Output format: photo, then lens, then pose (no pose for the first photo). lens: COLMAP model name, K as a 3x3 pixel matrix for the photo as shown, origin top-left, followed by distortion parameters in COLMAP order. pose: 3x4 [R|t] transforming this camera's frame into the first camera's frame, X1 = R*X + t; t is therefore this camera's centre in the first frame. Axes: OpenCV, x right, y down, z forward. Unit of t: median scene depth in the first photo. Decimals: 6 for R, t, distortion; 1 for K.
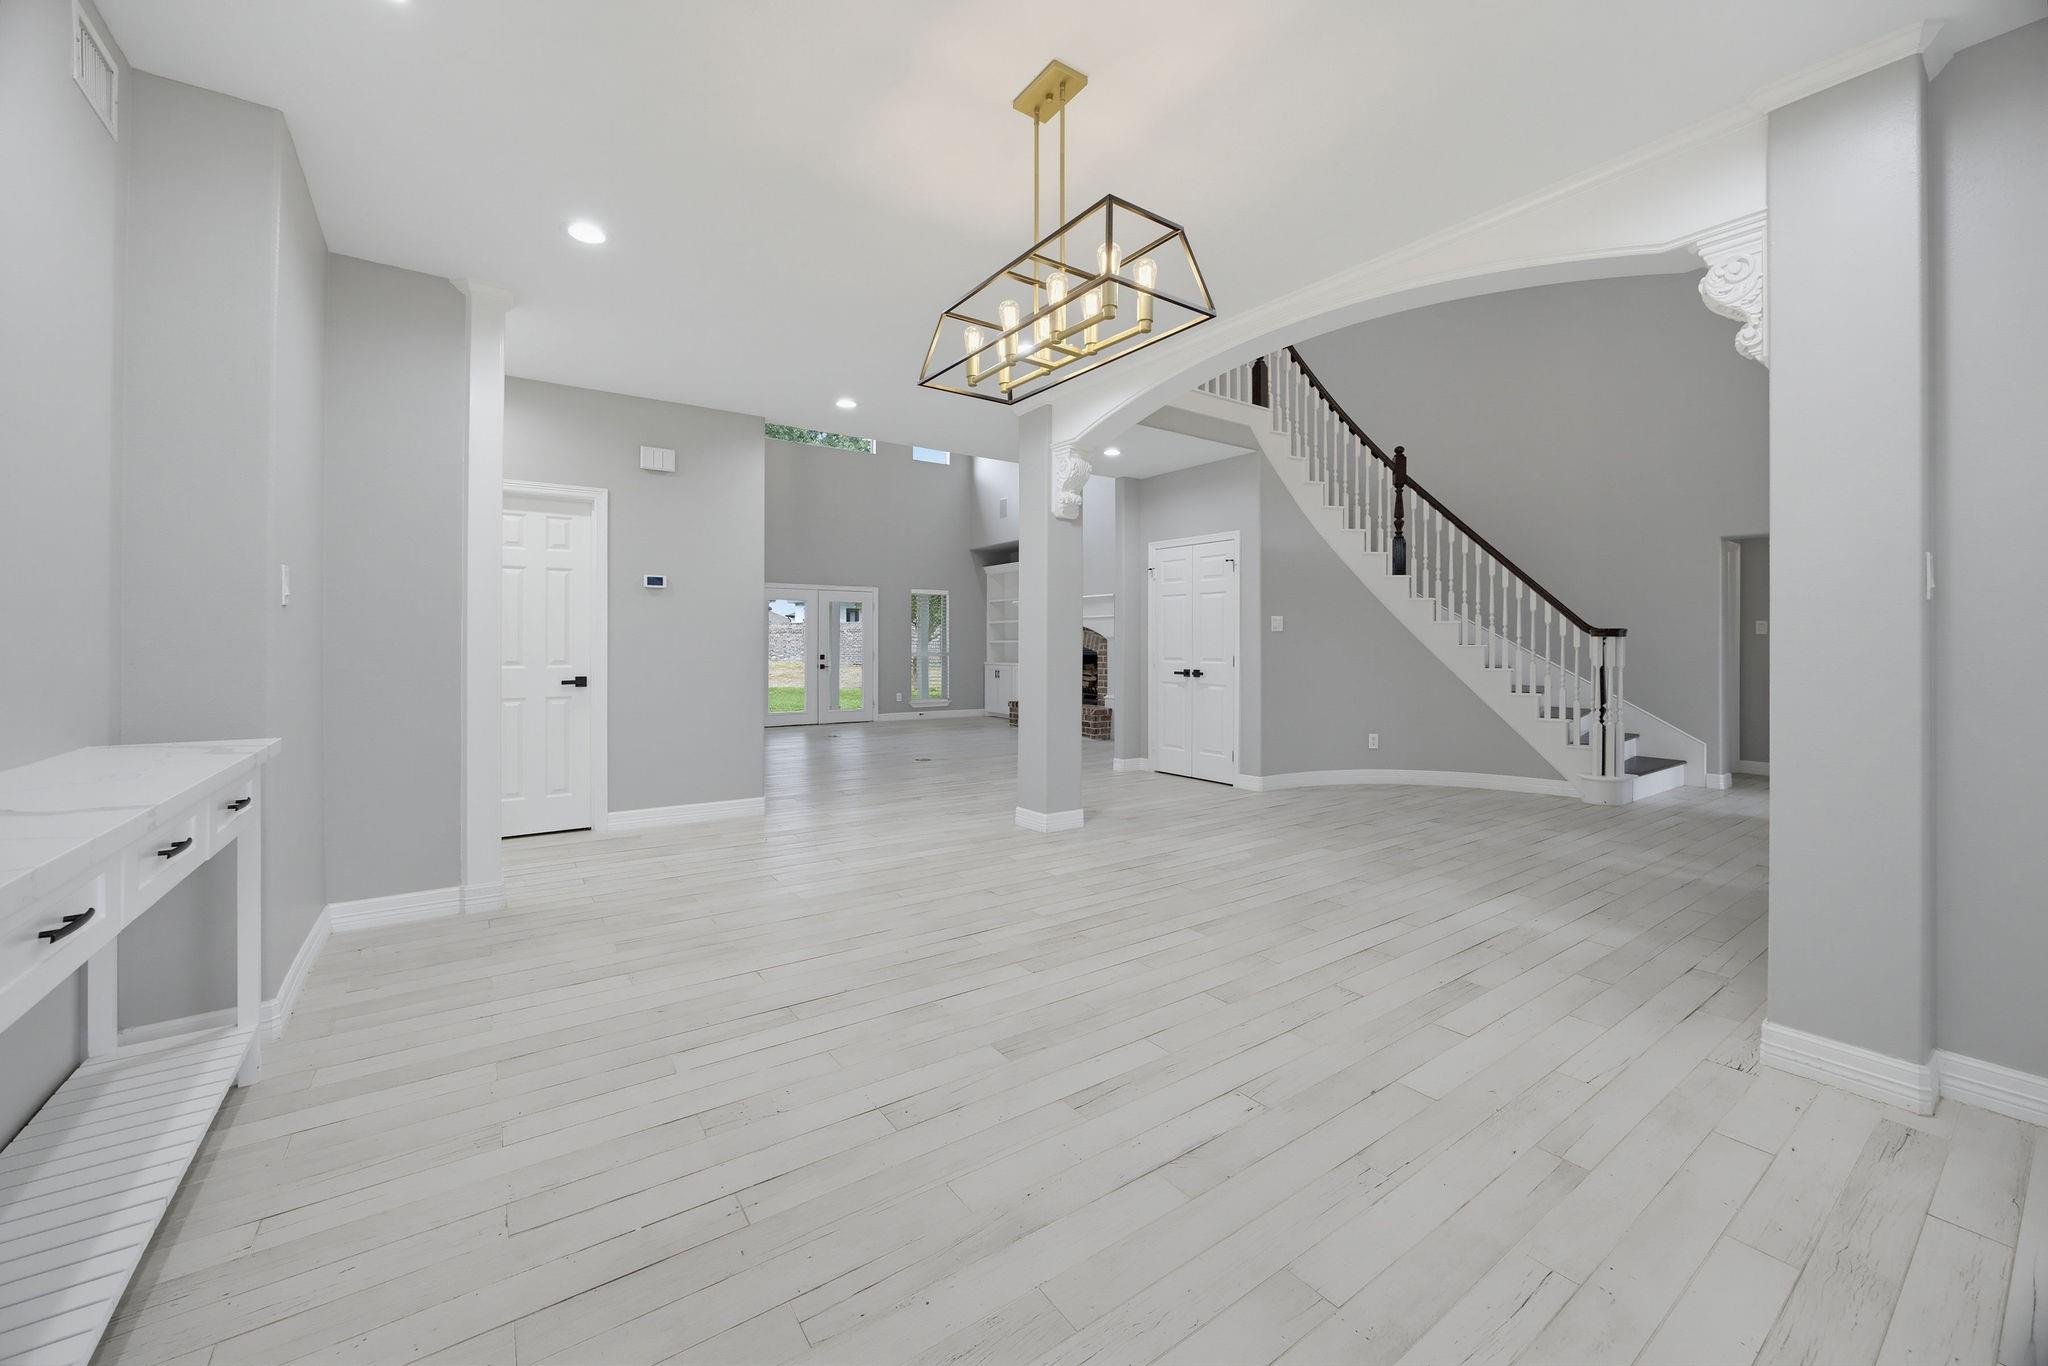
lens RADIAL K [[786.0, 0, 1012.1], [0, 786.0, 663.4], [0, 0, 1]] dist [-0.035650, 0.012054]
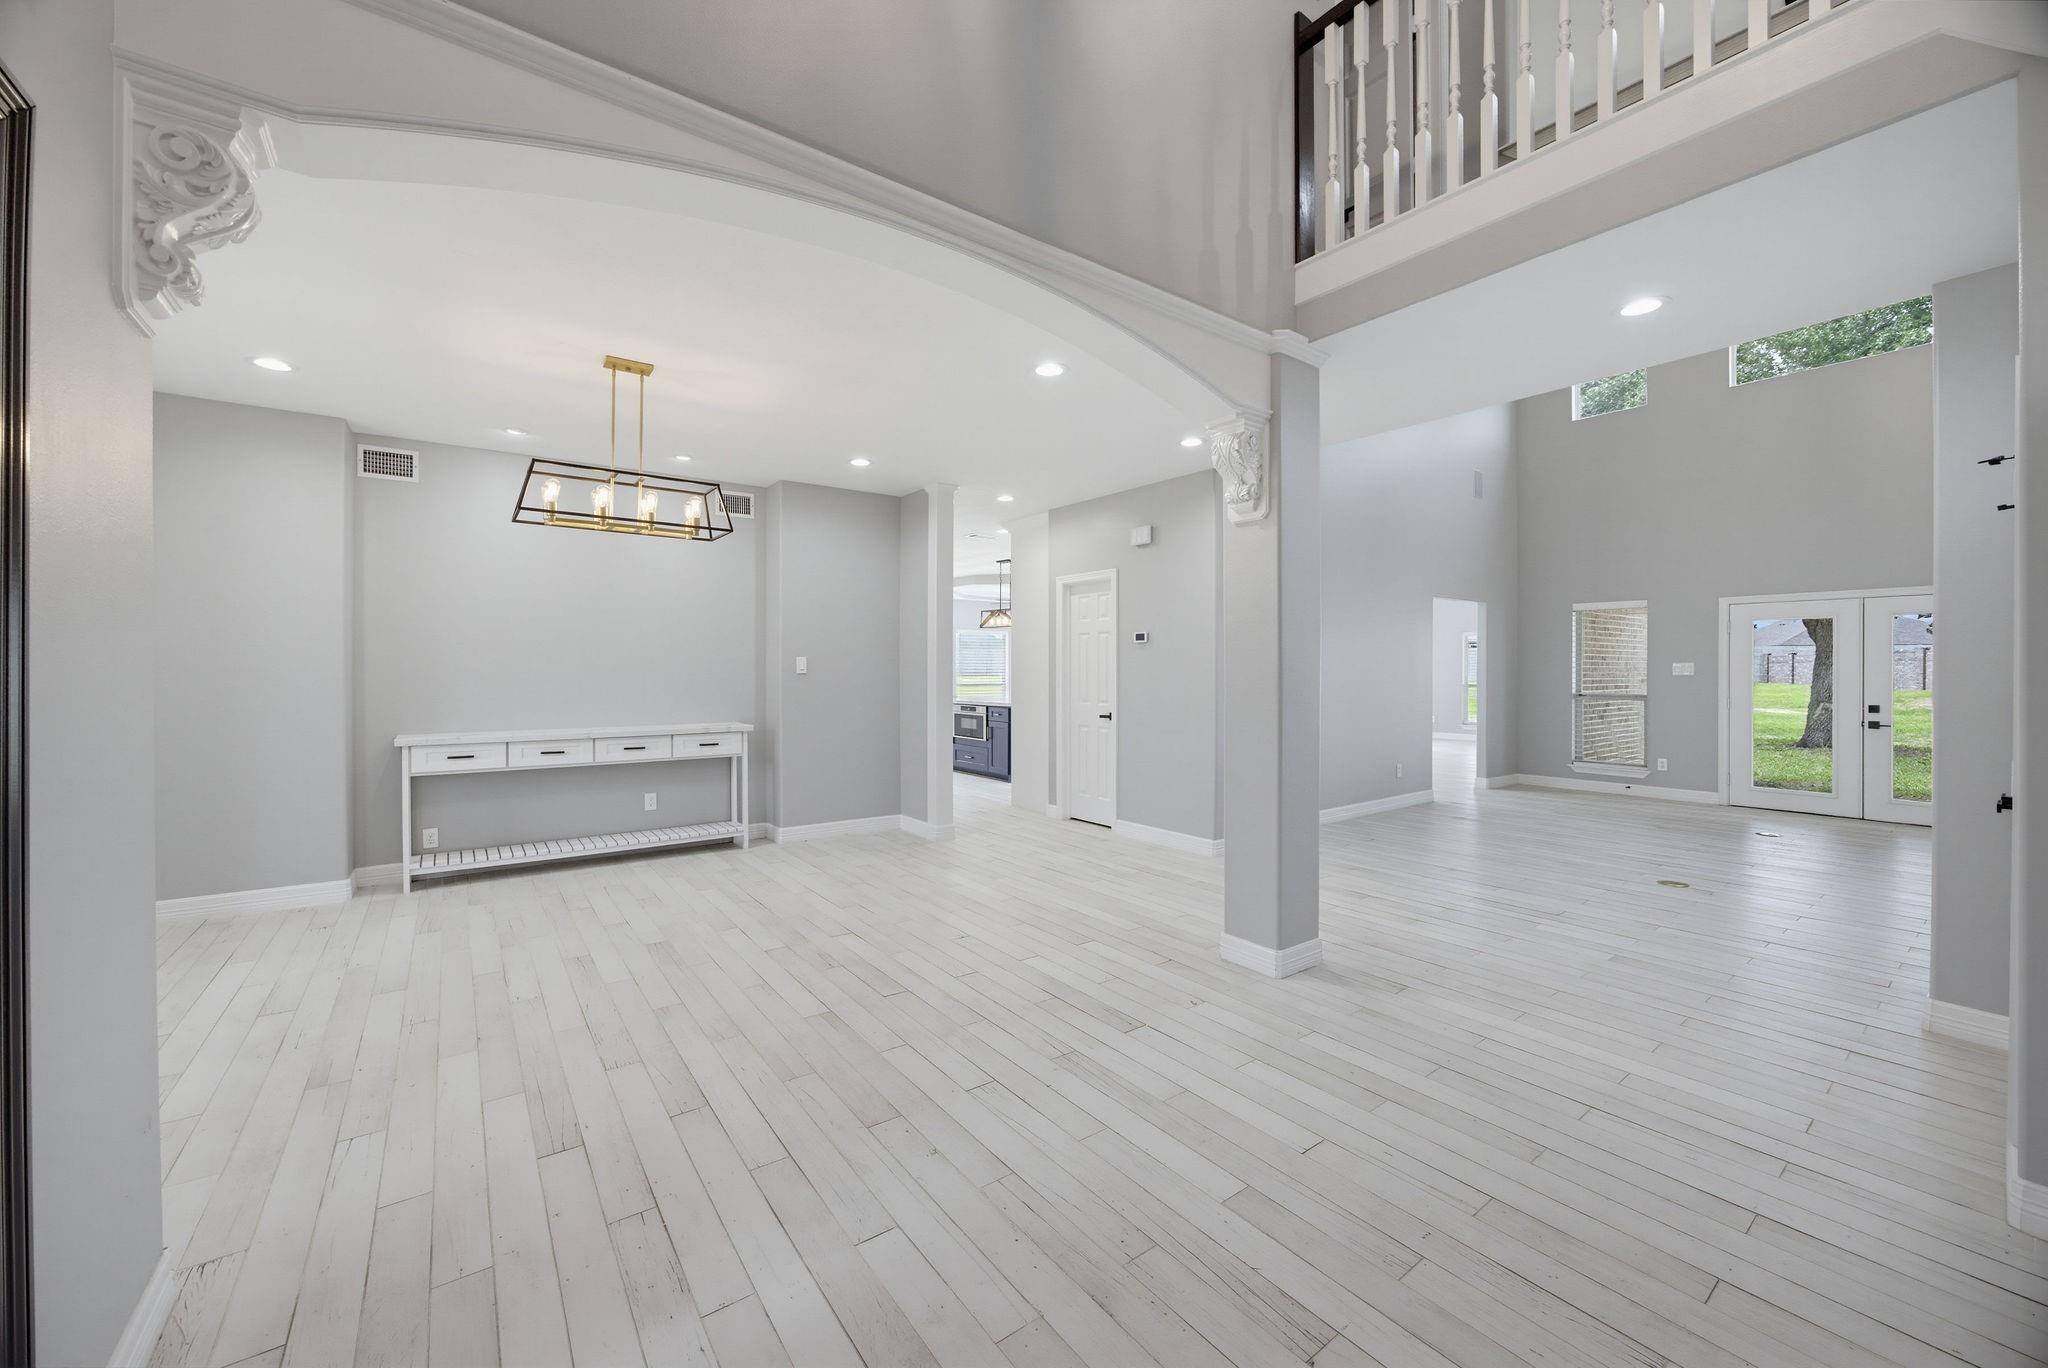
lens RADIAL K [[786.0, 0, 1012.1], [0, 786.0, 664.4], [0, 0, 1]] dist [-0.035650, 0.012054]
pose [[0.018883, -0.014380, -0.999718, 1.106808], [-0.024640, 0.999586, -0.014843, -0.057937], [0.999518, 0.024913, 0.018521, 1.140110]]
